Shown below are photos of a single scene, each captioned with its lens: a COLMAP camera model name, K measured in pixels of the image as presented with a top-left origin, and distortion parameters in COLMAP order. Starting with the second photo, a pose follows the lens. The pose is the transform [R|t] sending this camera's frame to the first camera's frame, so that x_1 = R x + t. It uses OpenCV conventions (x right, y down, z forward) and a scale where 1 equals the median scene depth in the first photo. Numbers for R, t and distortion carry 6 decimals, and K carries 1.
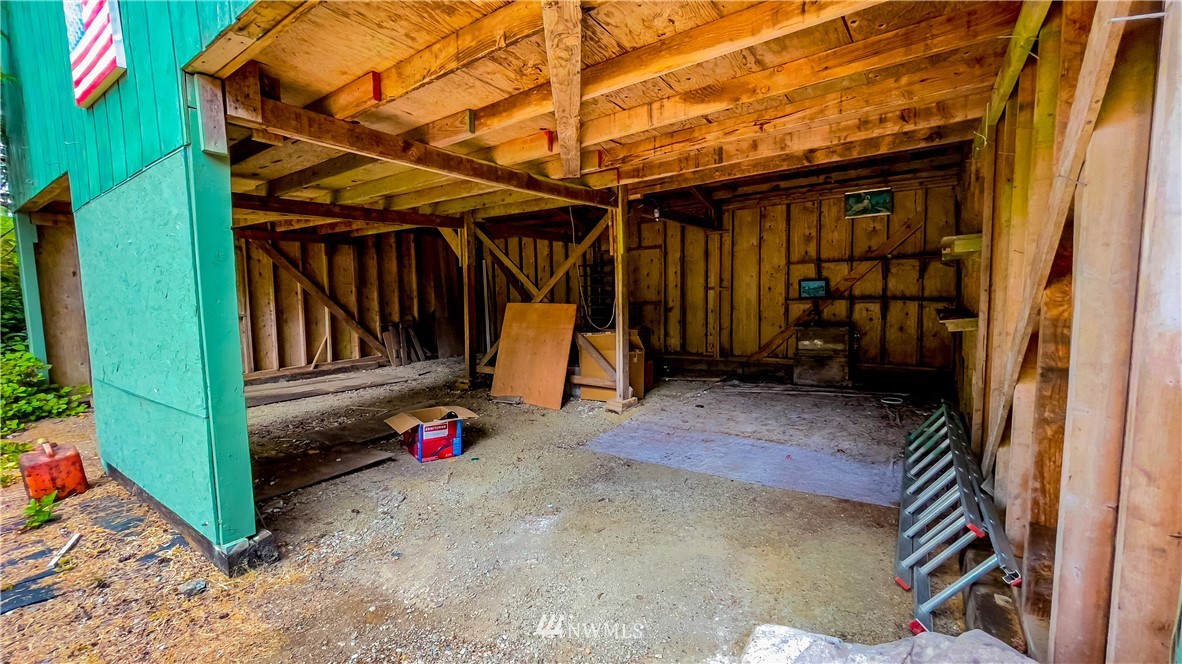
lens RADIAL K [[476.3, 0, 591.0], [0, 476.3, 332.0], [0, 0, 1]] dist [-0.002638, -0.000206]
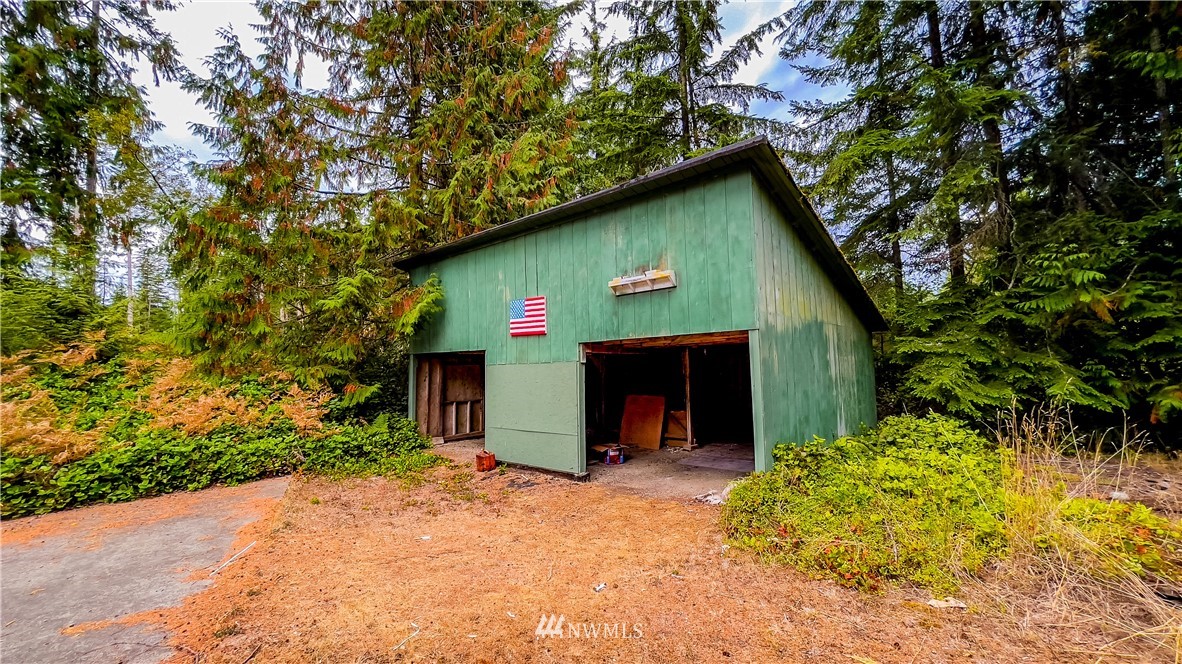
lens RADIAL K [[476.3, 0, 591.0], [0, 476.3, 332.0], [0, 0, 1]] dist [-0.002638, -0.000206]
pose [[0.993051, -0.018771, -0.116182, -0.109138], [-0.000357, 0.986713, -0.162475, 0.000152], [0.117688, 0.161387, 0.979849, -1.072129]]
